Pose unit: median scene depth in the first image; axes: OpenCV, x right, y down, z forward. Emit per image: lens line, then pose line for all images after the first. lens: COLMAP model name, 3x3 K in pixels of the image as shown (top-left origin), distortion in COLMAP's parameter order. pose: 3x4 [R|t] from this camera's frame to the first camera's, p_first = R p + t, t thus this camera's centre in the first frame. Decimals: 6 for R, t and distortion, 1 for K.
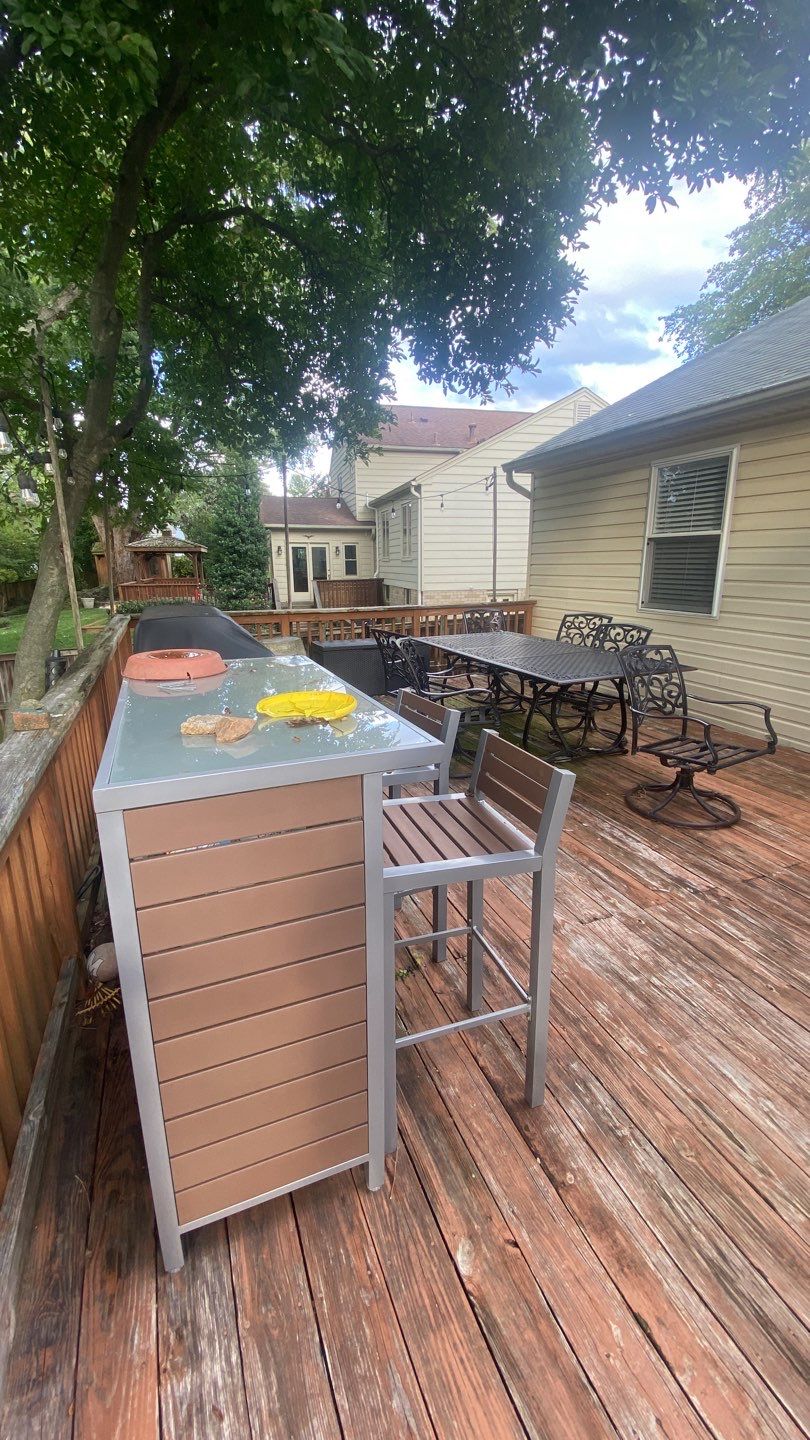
lens RADIAL K [[576.4, 0, 392.3], [0, 576.4, 726.6], [0, 0, 1]] dist [-0.015476, -0.004678]
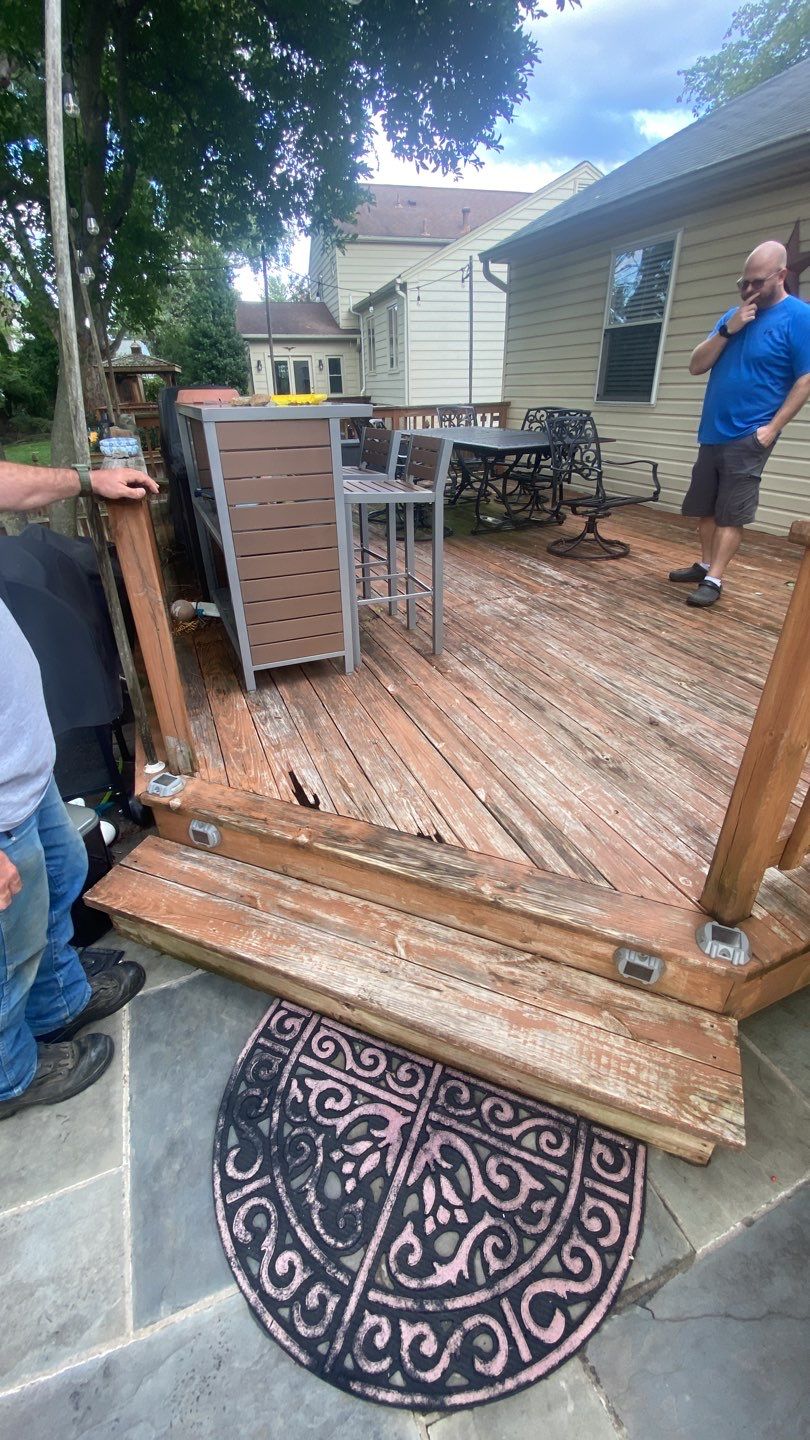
lens RADIAL K [[576.4, 0, 388.6], [0, 576.4, 727.9], [0, 0, 1]] dist [-0.015476, -0.004678]
pose [[0.999871, -0.016067, -0.000633, 0.030645], [0.015690, 0.966305, 0.256919, 0.137419], [-0.003516, -0.256896, 0.966433, -0.272918]]
